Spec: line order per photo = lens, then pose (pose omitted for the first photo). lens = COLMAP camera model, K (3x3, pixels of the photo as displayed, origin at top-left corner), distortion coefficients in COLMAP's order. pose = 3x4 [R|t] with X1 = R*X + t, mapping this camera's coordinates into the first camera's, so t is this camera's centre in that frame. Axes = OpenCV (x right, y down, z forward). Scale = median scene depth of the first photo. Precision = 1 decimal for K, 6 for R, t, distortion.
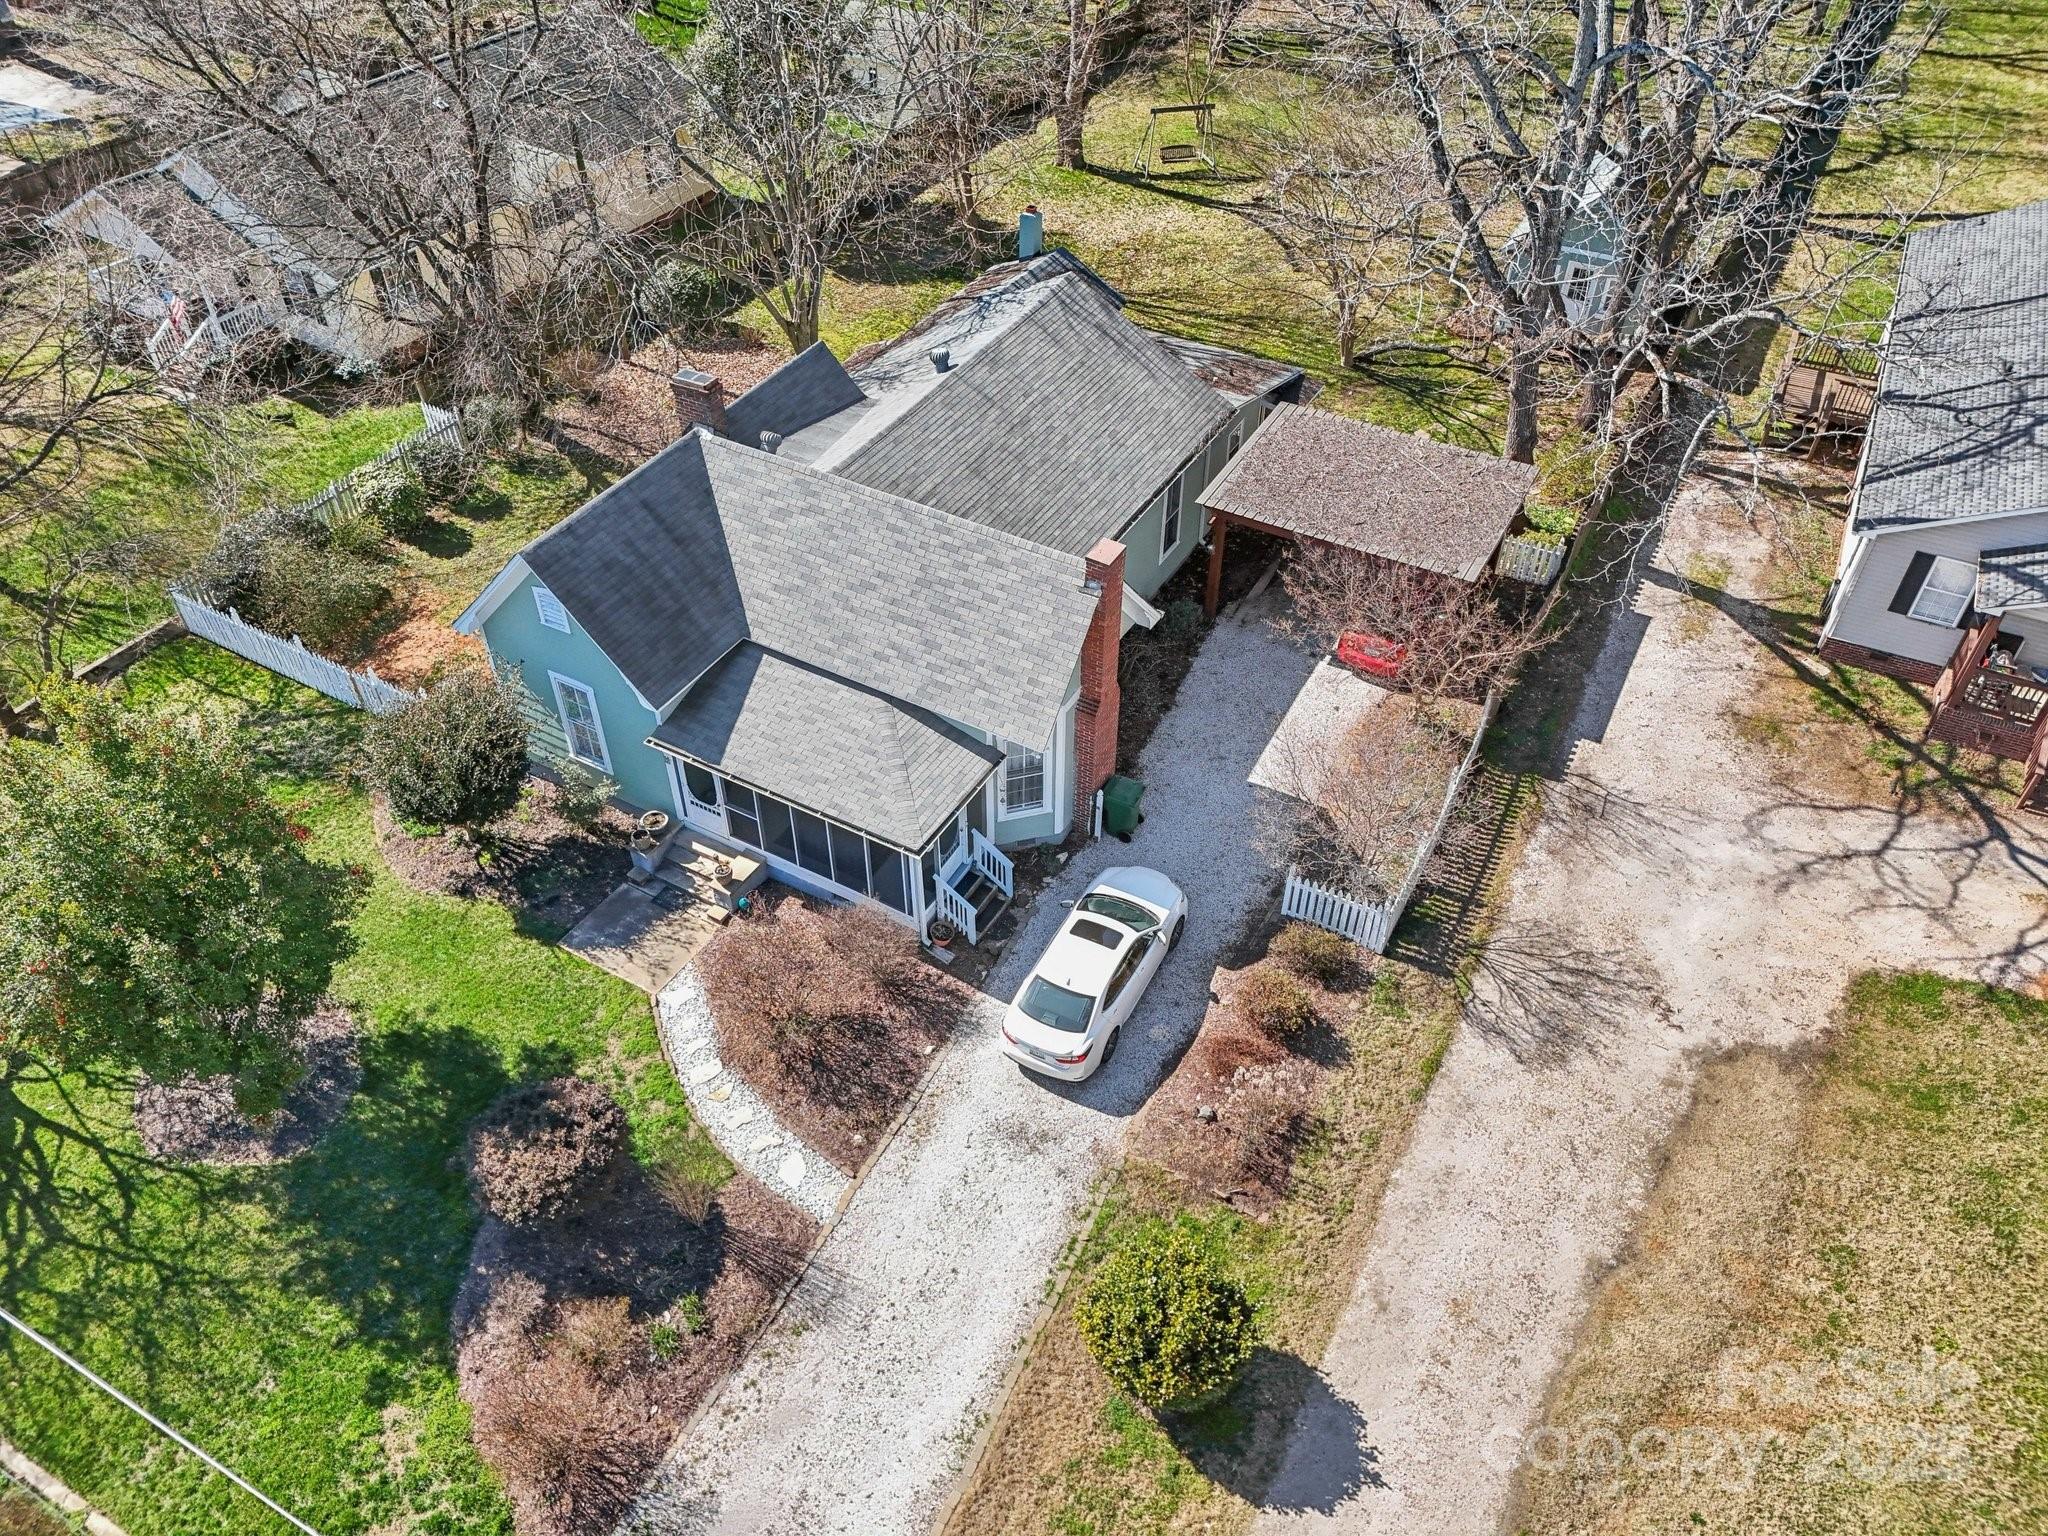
lens RADIAL K [[1450.0, 0, 1024.0], [0, 1450.0, 768.0], [0, 0, 1]] dist [0.000884, -0.006280]
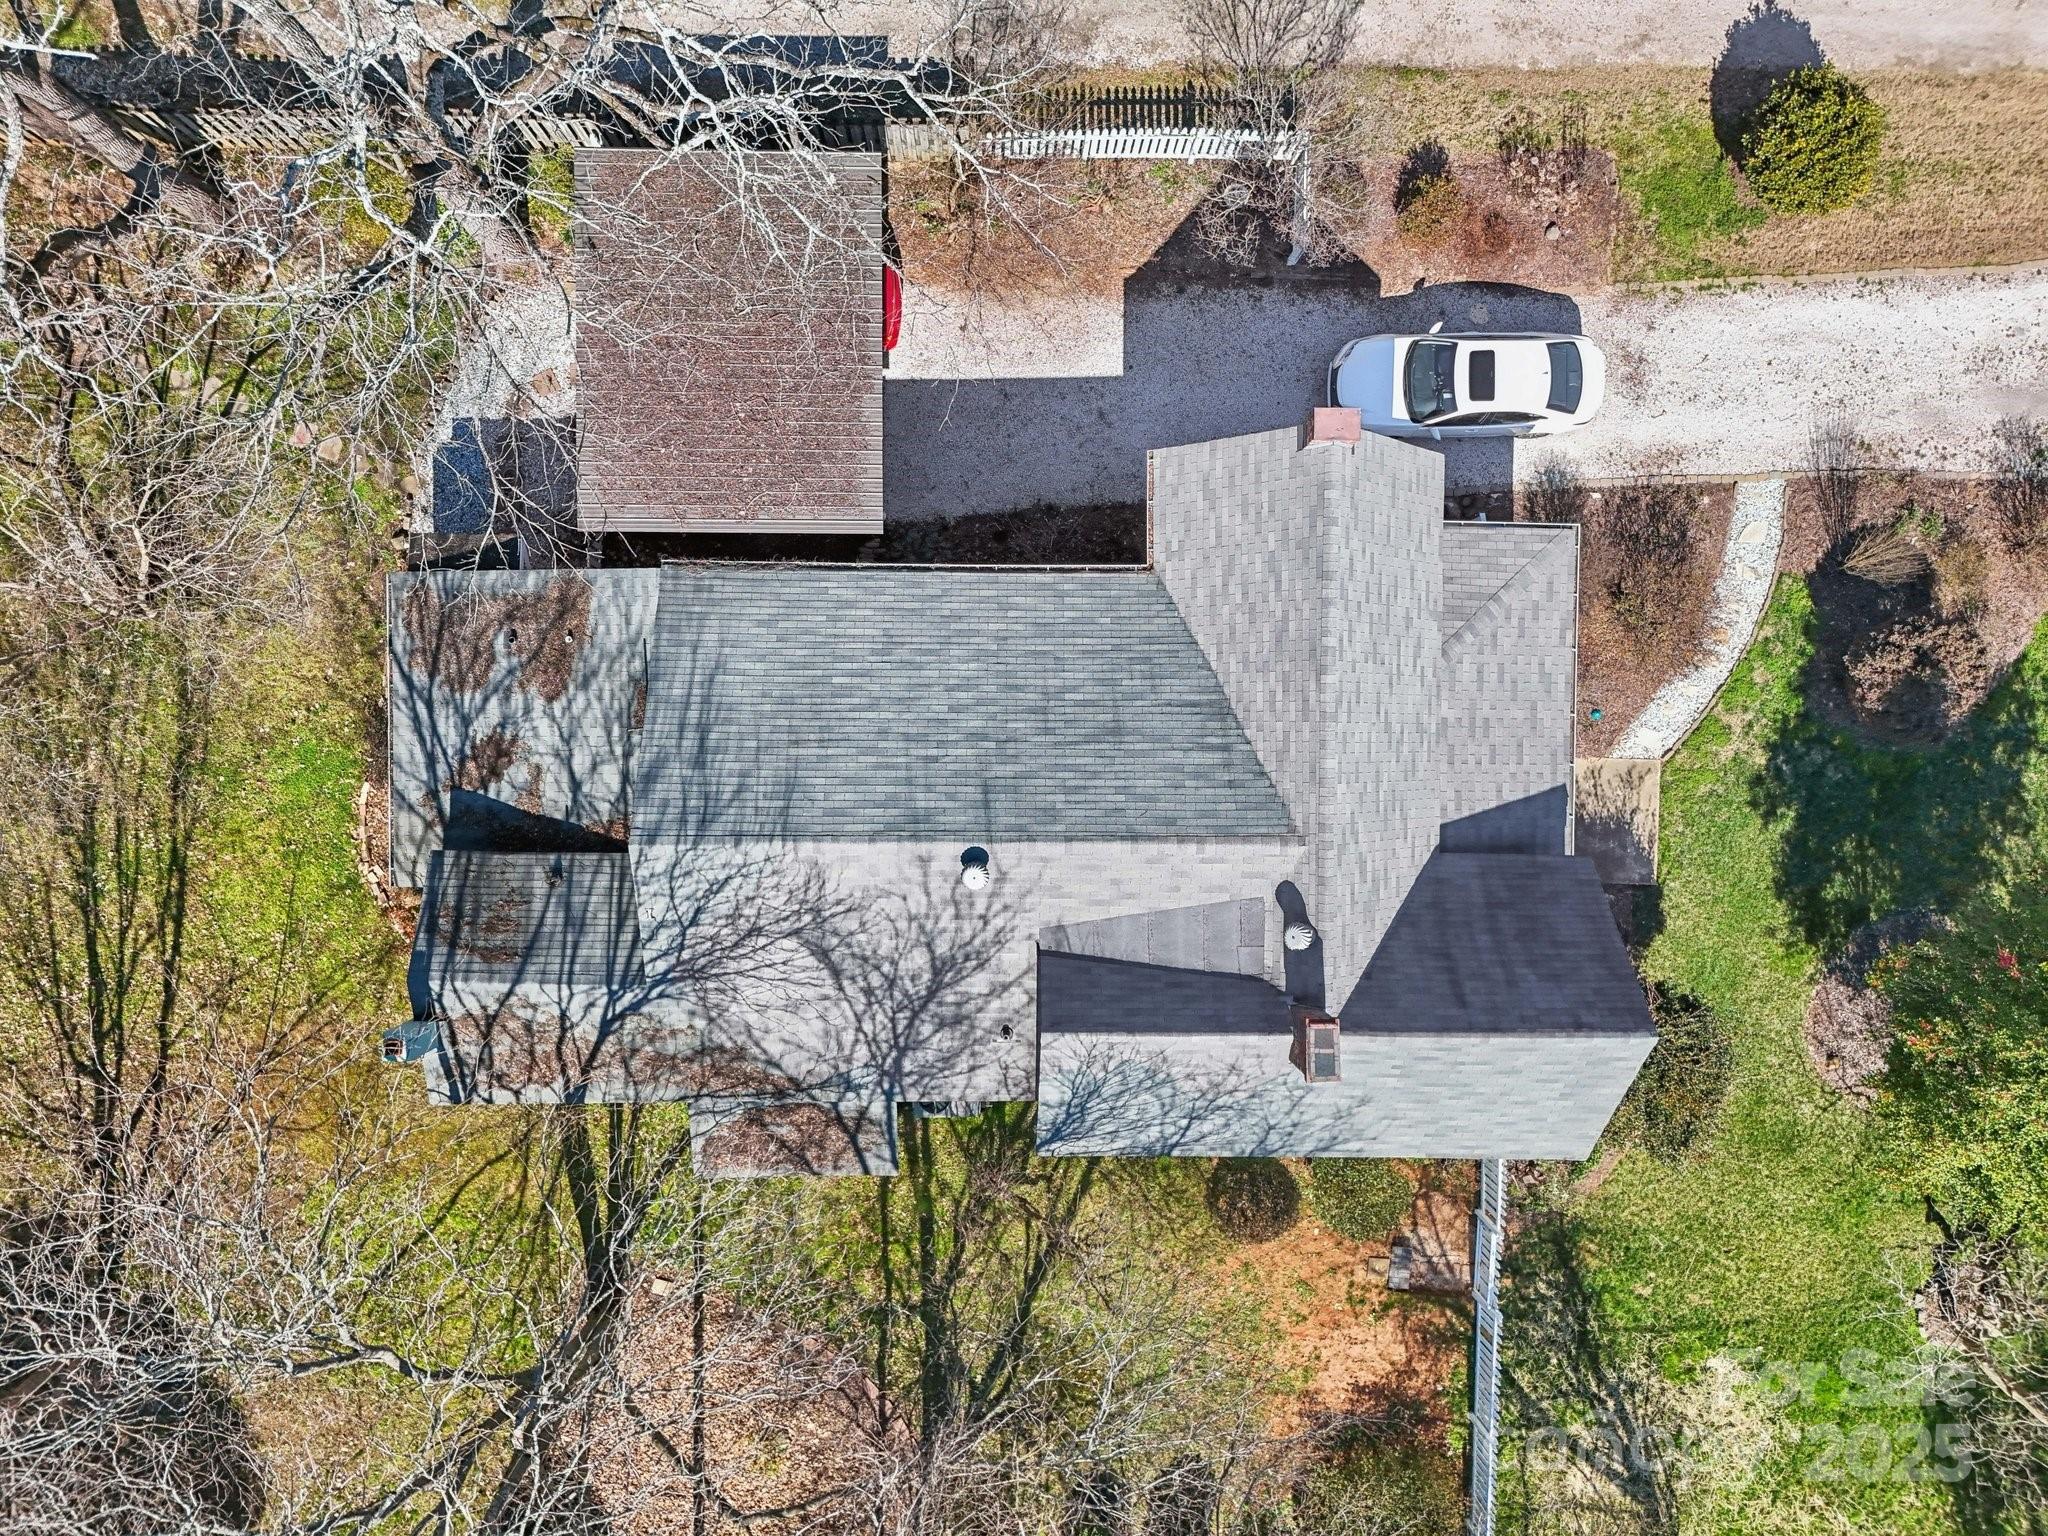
lens RADIAL K [[1450.0, 0, 1024.0], [0, 1450.0, 768.0], [0, 0, 1]] dist [0.000884, -0.006280]
pose [[-0.485886, -0.873443, -0.031800, -0.001641], [0.589291, -0.354252, 0.726114, -0.931076], [-0.645485, 0.334069, 0.686839, 0.608003]]
